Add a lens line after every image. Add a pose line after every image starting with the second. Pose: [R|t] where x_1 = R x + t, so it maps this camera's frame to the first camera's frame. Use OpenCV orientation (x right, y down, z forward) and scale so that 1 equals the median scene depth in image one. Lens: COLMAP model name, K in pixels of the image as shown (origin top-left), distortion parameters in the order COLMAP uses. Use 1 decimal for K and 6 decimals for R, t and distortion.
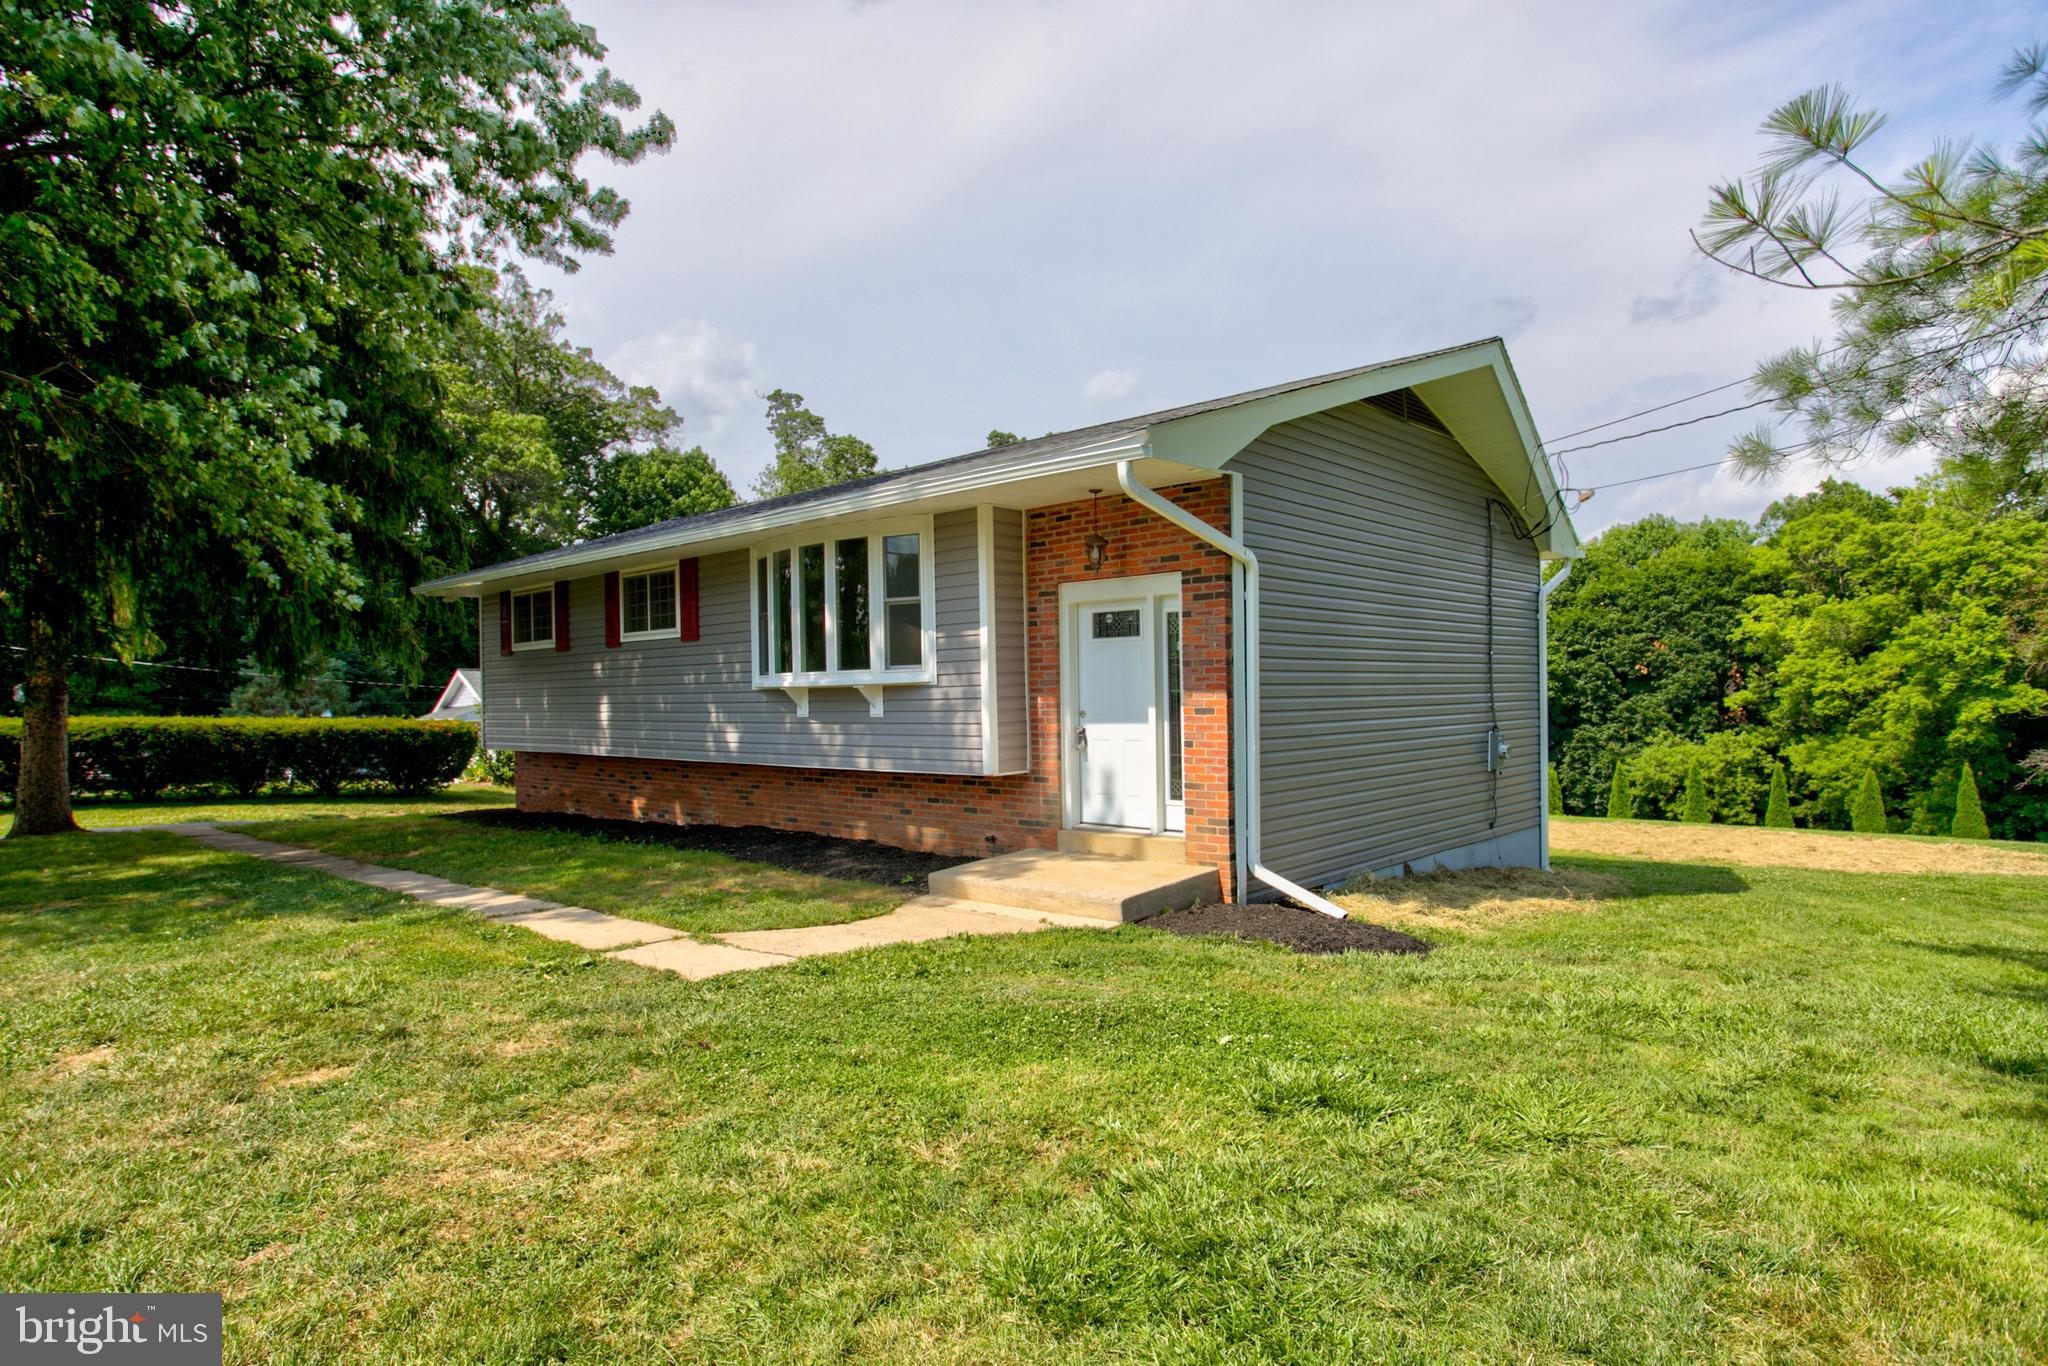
lens RADIAL K [[1130.2, 0, 1022.9], [0, 1130.2, 686.7], [0, 0, 1]] dist [-0.026189, 0.011897]
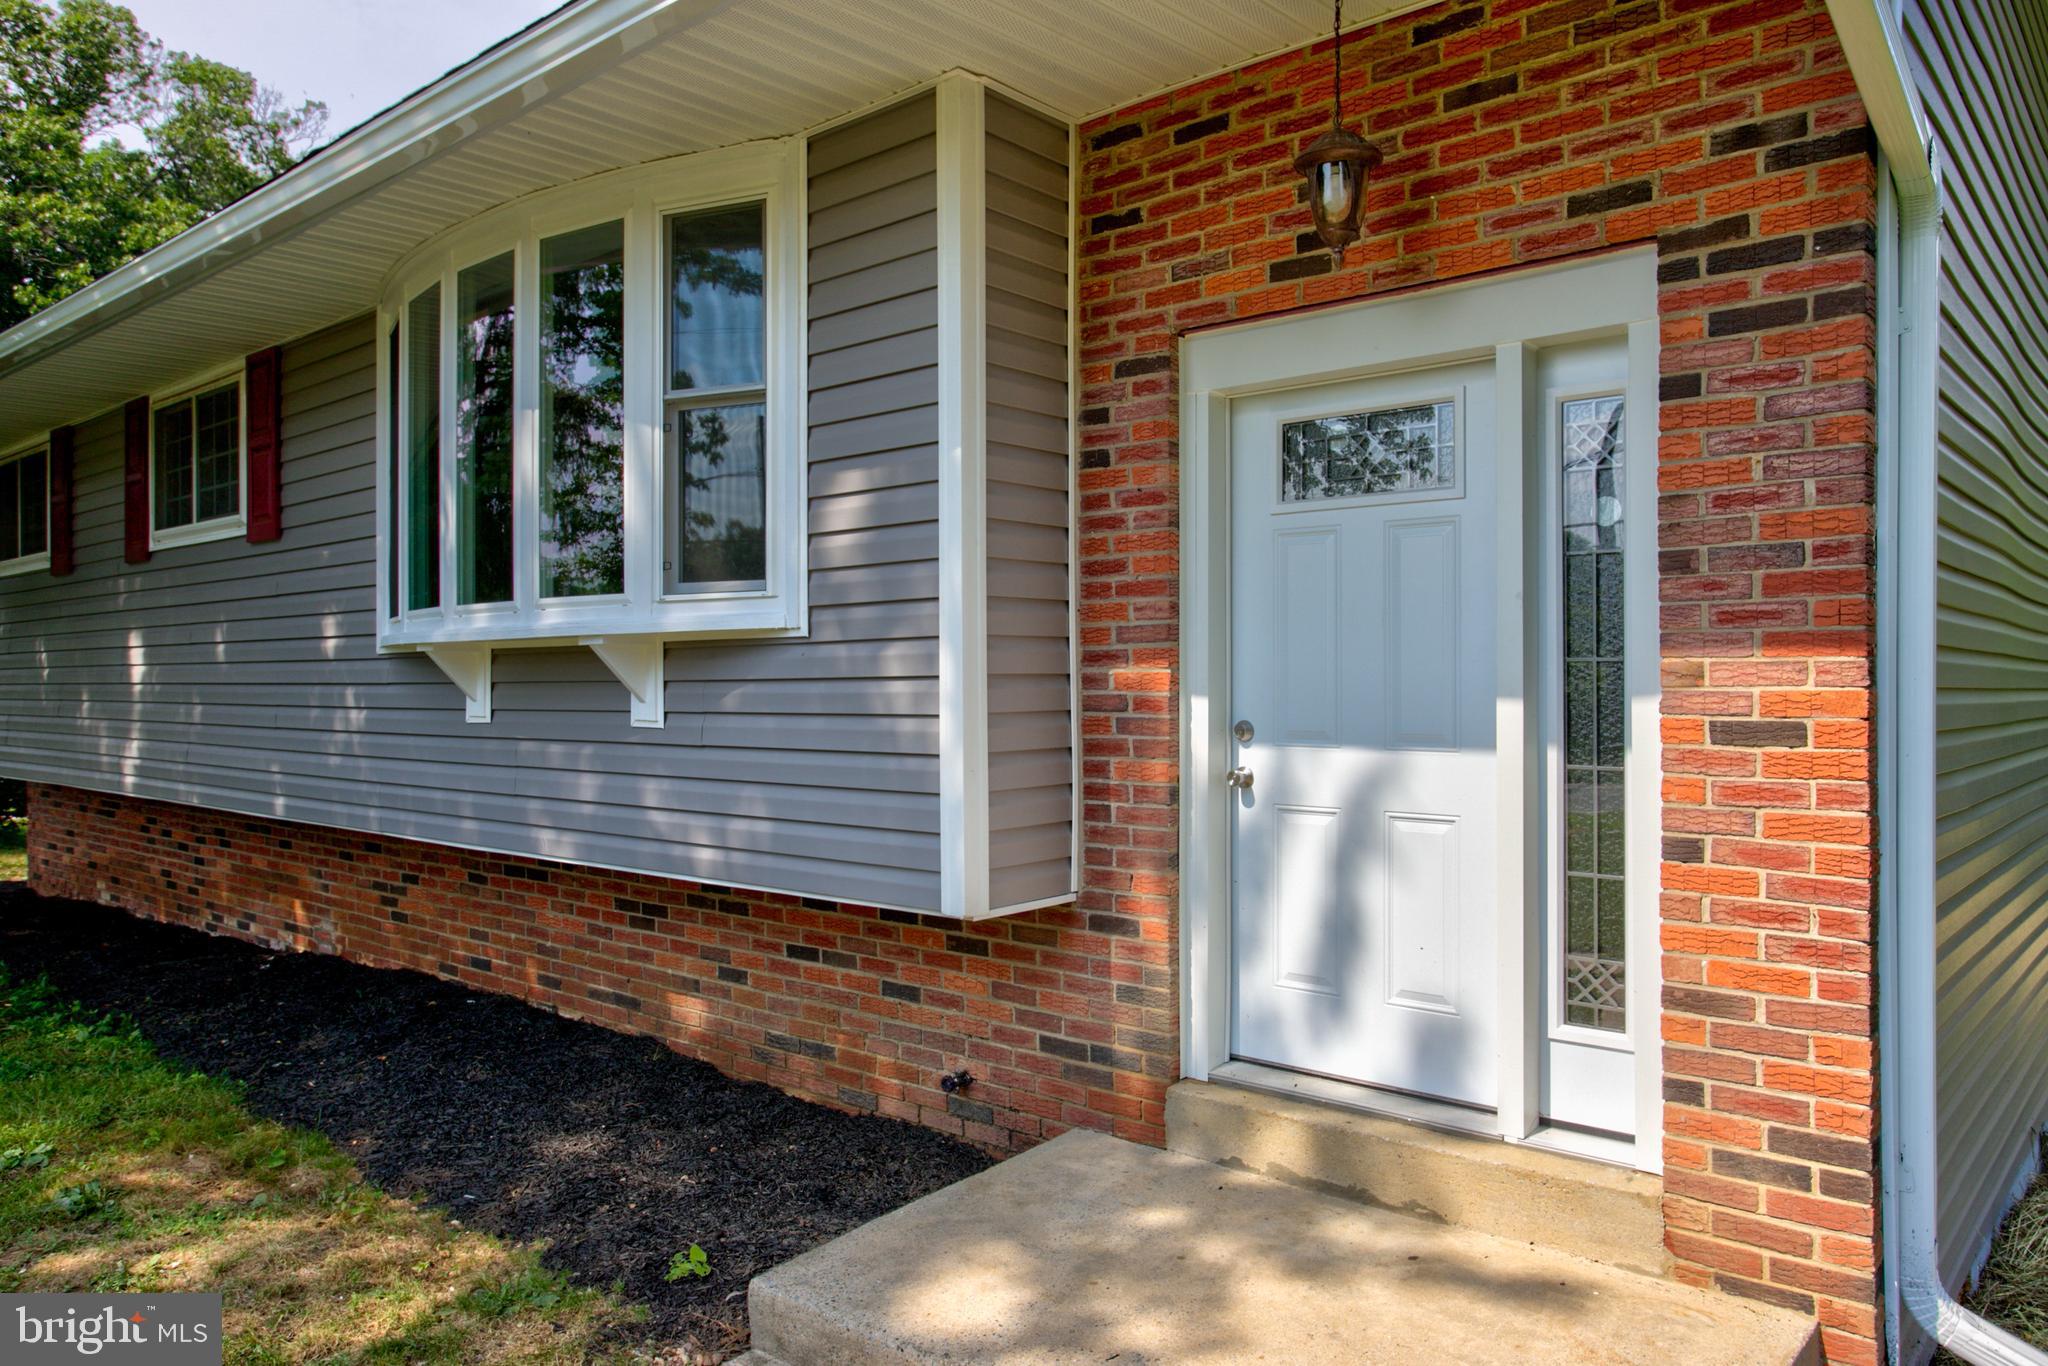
lens RADIAL K [[1398.1, 0, 1029.8], [0, 1398.1, 670.1], [0, 0, 1]] dist [-0.002795, 0.001425]
pose [[0.999101, 0.016586, 0.039003, -0.018528], [-0.016340, 0.999845, -0.006602, 0.007117], [-0.039106, 0.005959, 0.999217, 0.417604]]
